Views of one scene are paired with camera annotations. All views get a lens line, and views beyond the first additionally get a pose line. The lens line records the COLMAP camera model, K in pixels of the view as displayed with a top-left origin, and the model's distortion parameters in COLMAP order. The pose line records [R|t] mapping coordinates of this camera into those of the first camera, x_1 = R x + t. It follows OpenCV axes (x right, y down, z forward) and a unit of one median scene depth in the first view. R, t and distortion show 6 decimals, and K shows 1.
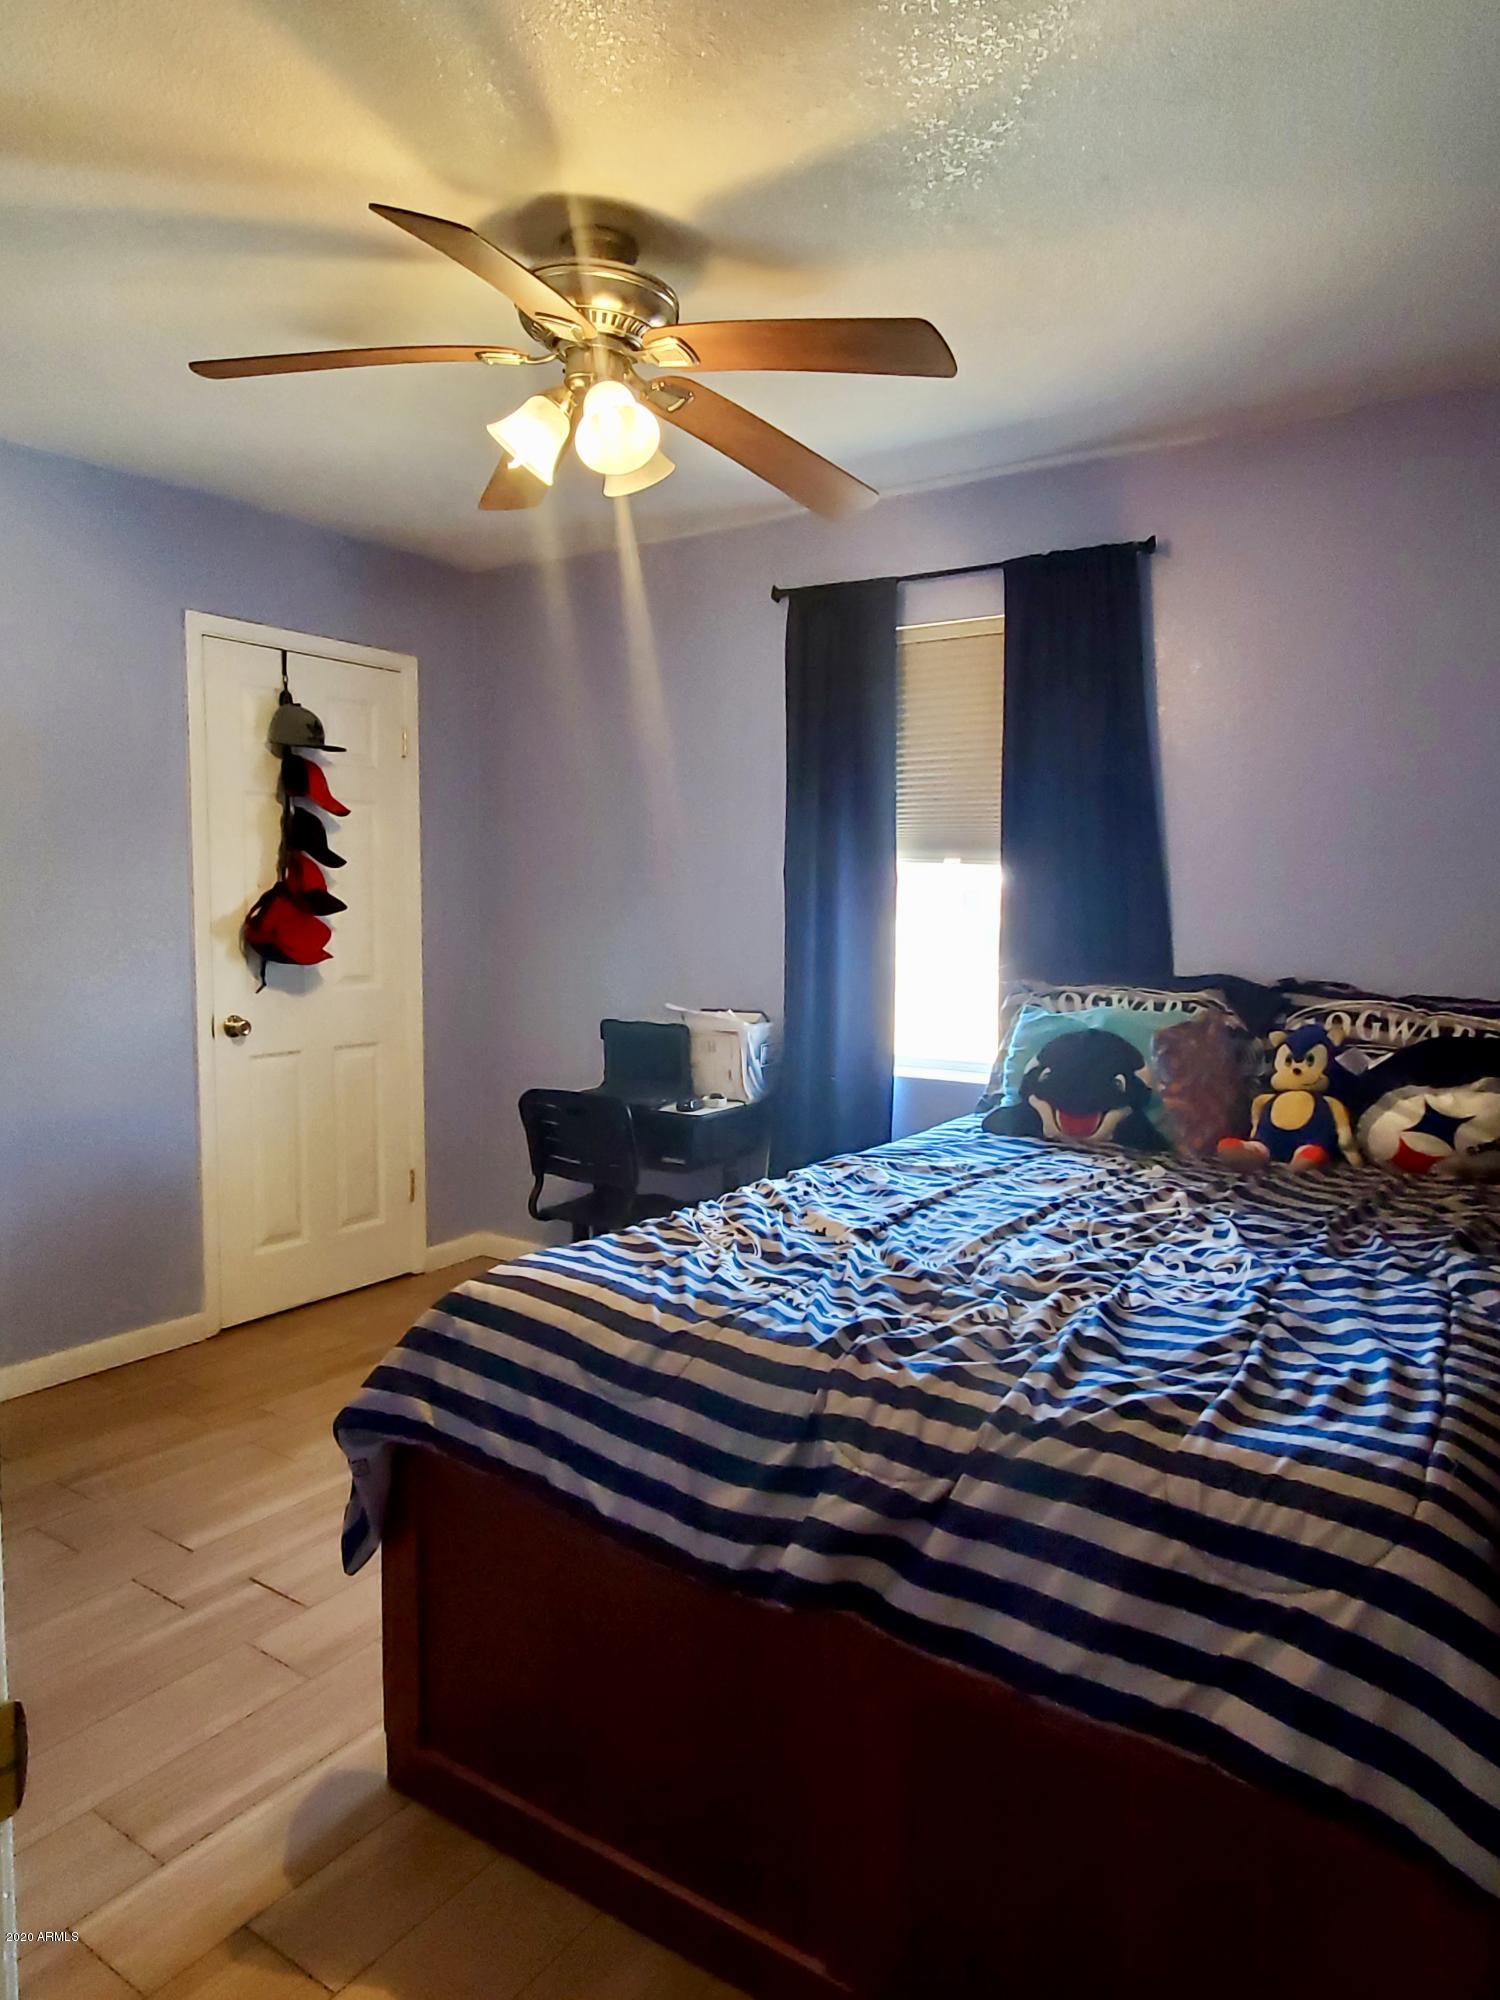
lens RADIAL K [[1289.0, 0, 751.0], [0, 1289.0, 1002.3], [0, 0, 1]] dist [0.025491, -0.007163]
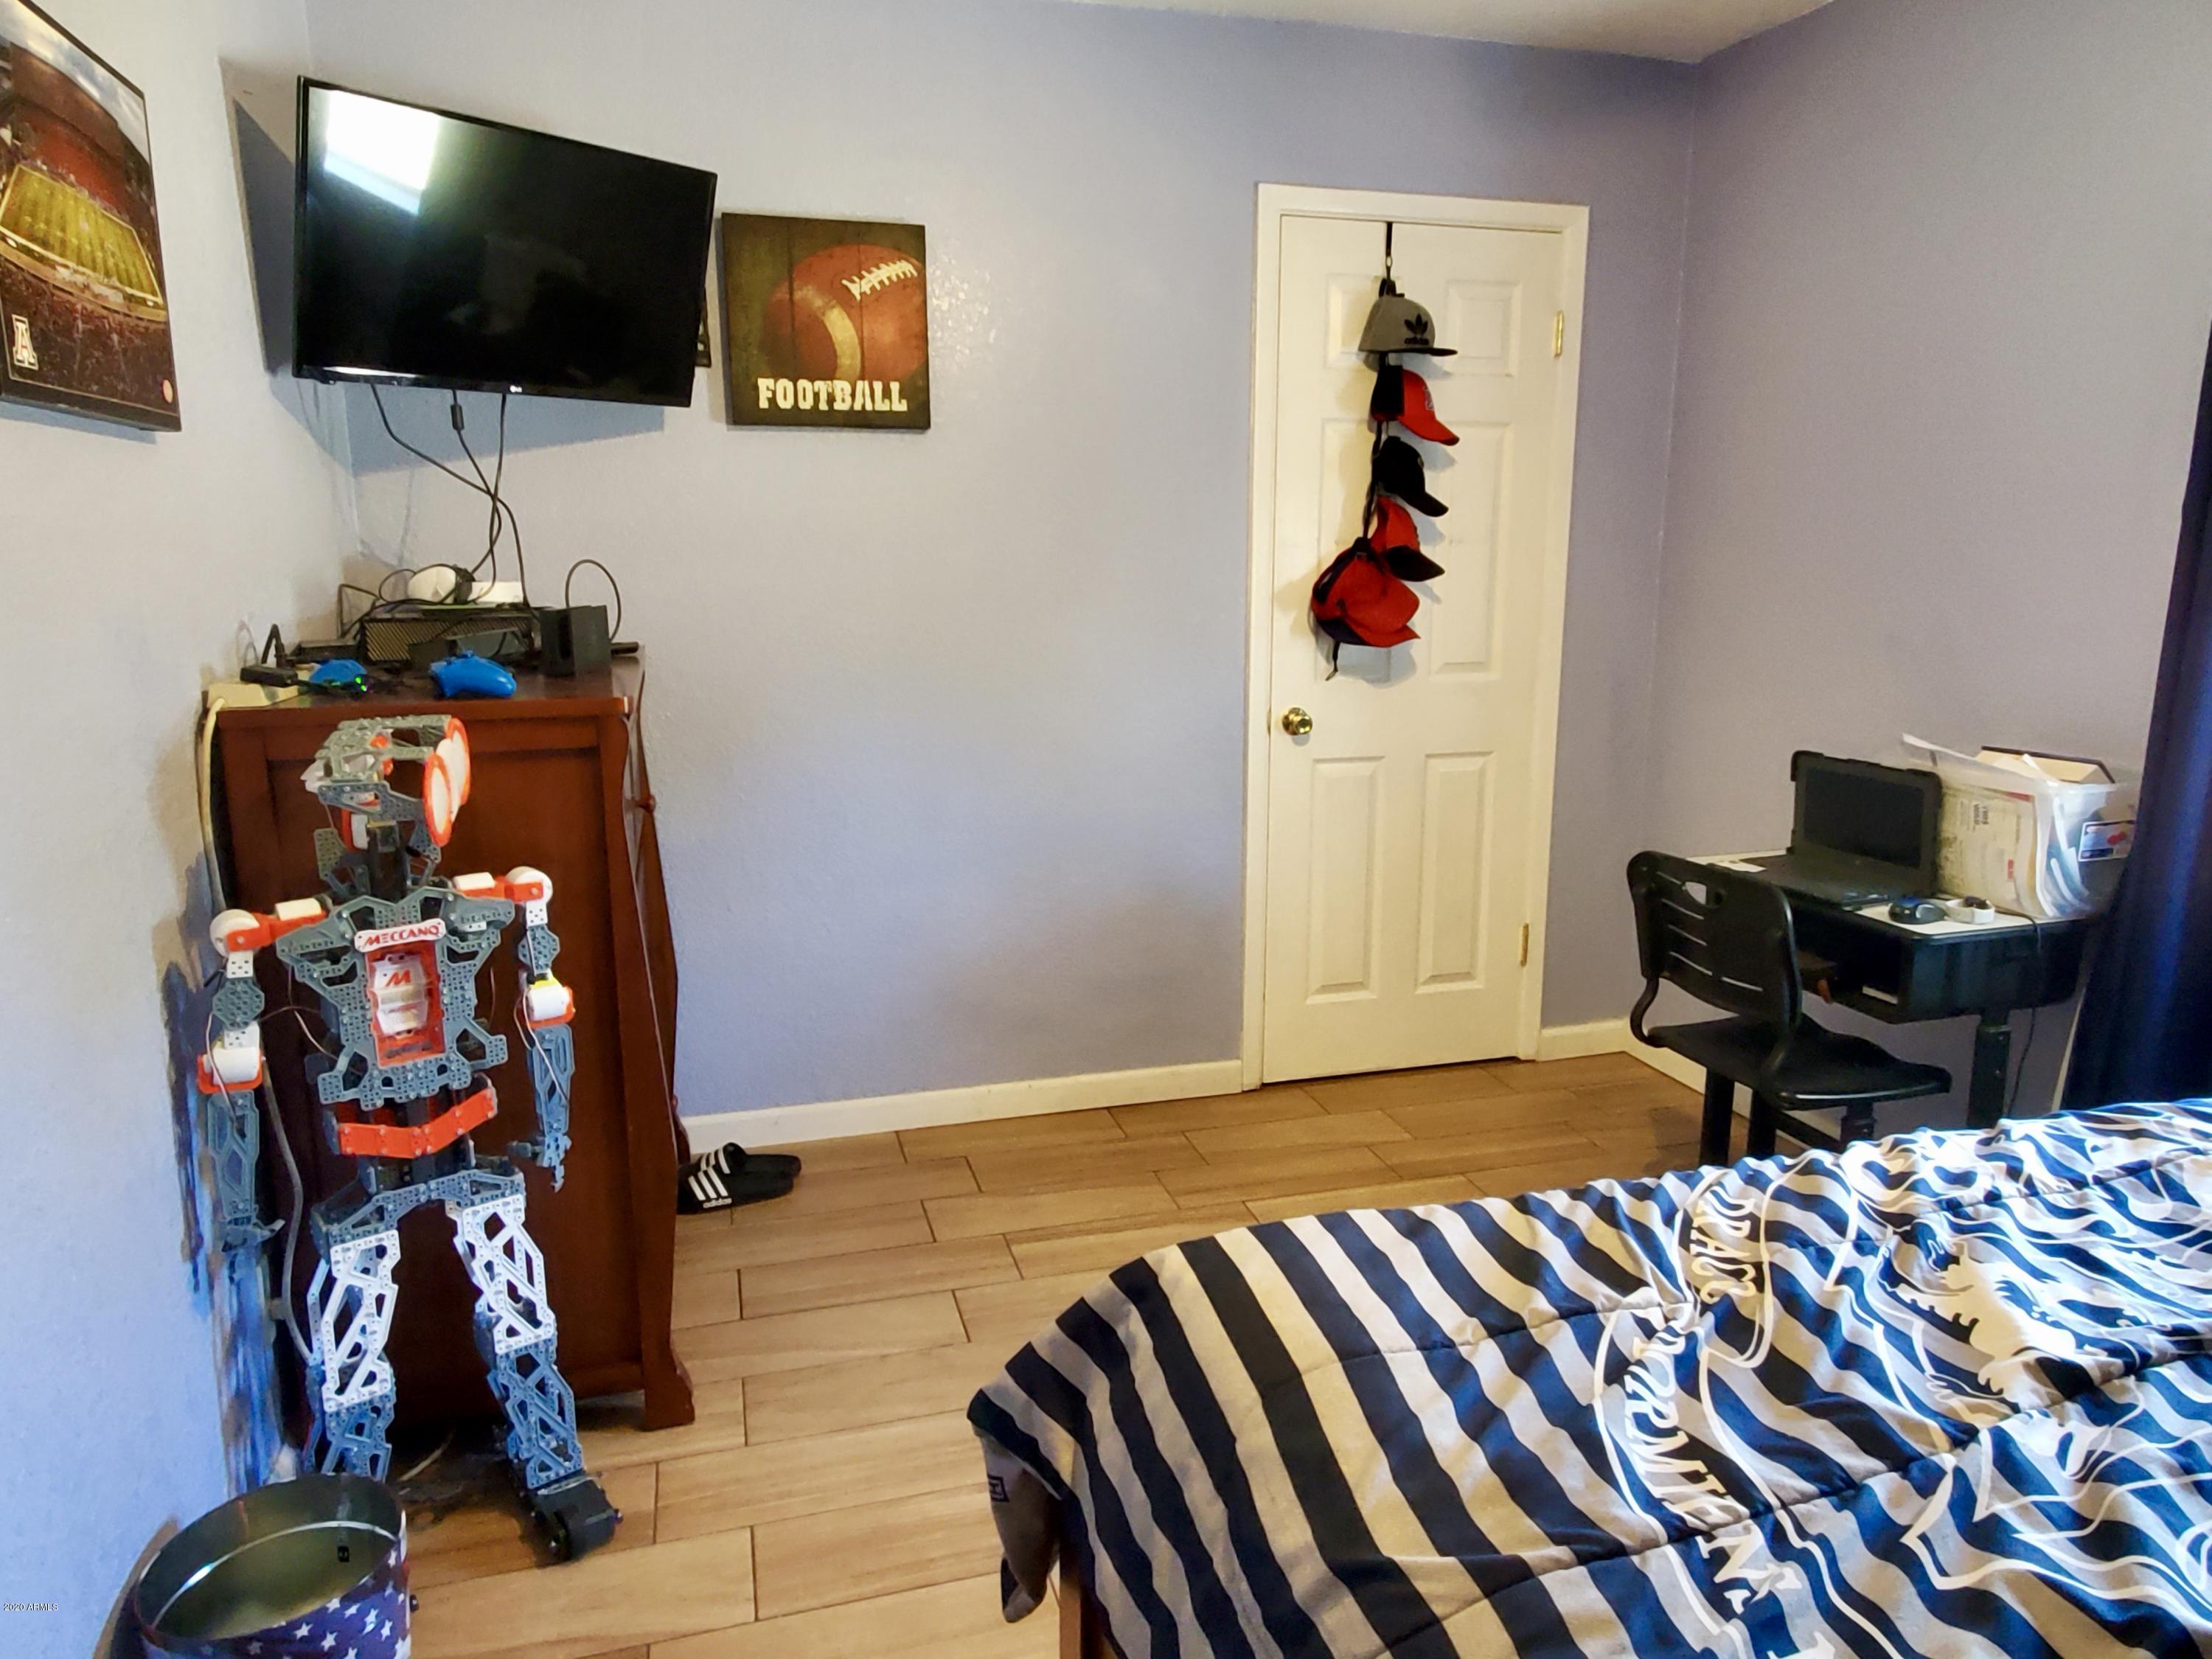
lens RADIAL K [[1425.6, 0, 1097.0], [0, 1425.6, 813.3], [0, 0, 1]] dist [0.025491, -0.007163]
pose [[0.776333, 0.111602, -0.620365, 0.060241], [-0.048707, 0.991880, 0.117484, -0.022751], [0.628438, -0.060991, 0.775465, 0.237024]]
